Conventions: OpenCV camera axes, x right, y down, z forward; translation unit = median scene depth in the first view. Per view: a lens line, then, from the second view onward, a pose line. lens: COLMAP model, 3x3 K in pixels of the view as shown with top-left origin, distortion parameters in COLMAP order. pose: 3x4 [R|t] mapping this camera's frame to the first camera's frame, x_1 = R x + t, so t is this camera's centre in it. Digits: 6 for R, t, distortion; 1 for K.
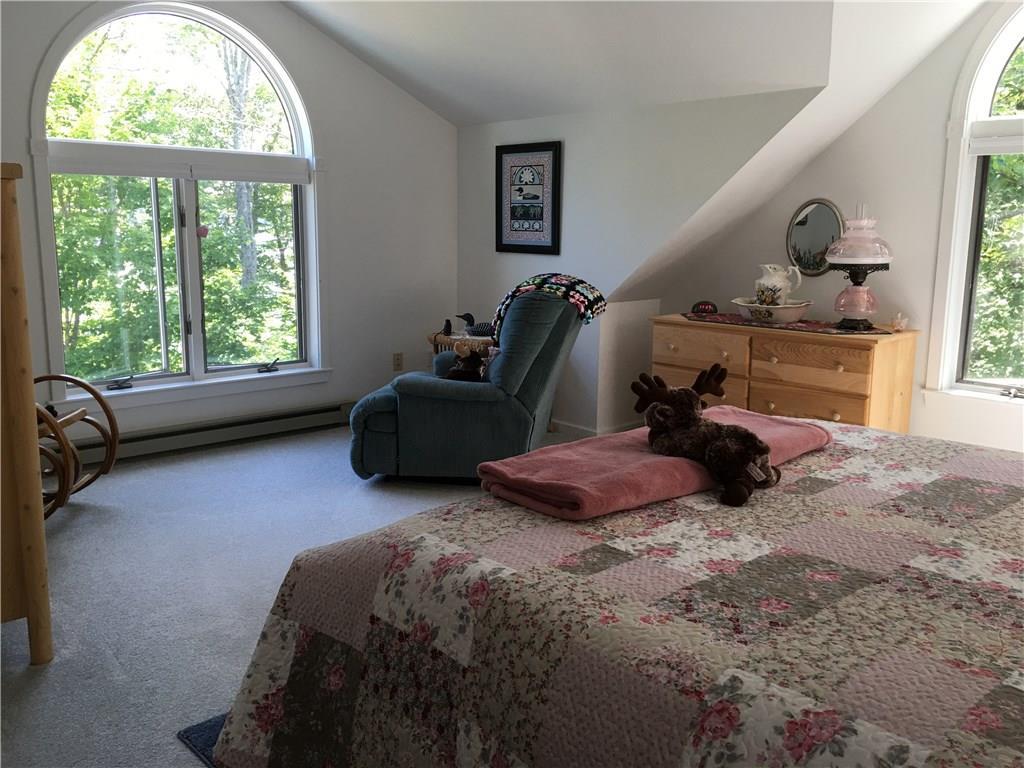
lens RADIAL K [[871.8, 0, 510.5], [0, 871.8, 369.0], [0, 0, 1]] dist [0.067812, -0.101033]
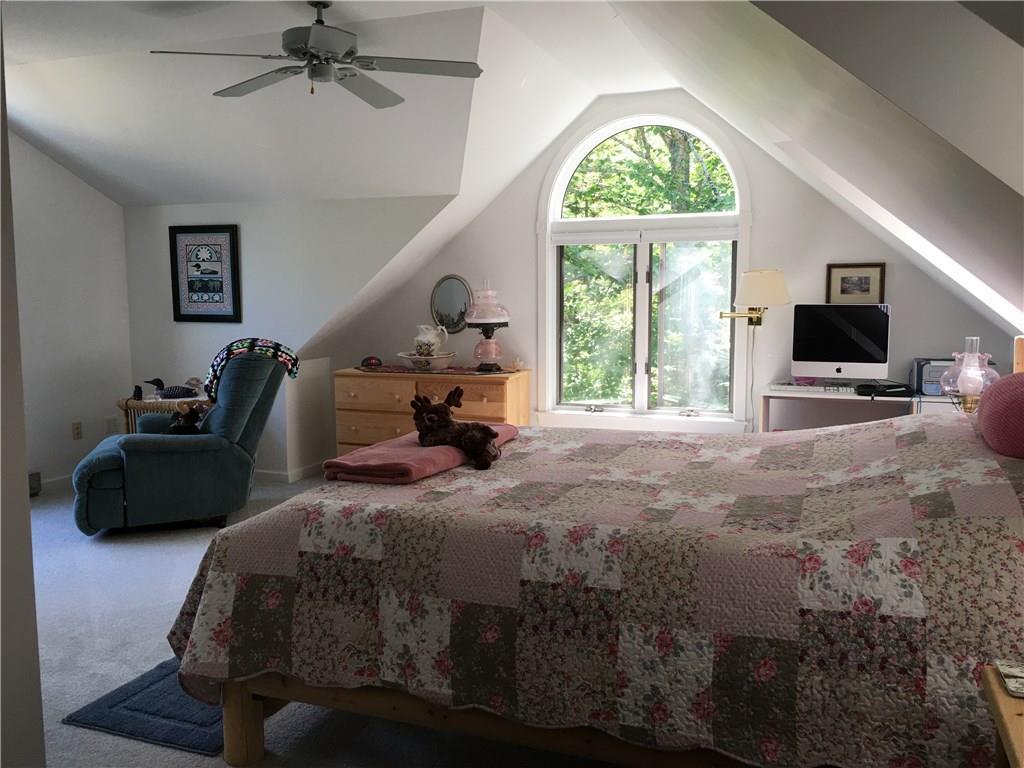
lens RADIAL K [[871.8, 0, 513.9], [0, 871.8, 382.2], [0, 0, 1]] dist [0.067812, -0.101033]
pose [[0.890425, -0.061962, 0.450893, -0.189721], [0.088302, 0.995384, -0.037591, 0.027064], [-0.446483, 0.073286, 0.891786, -0.221984]]
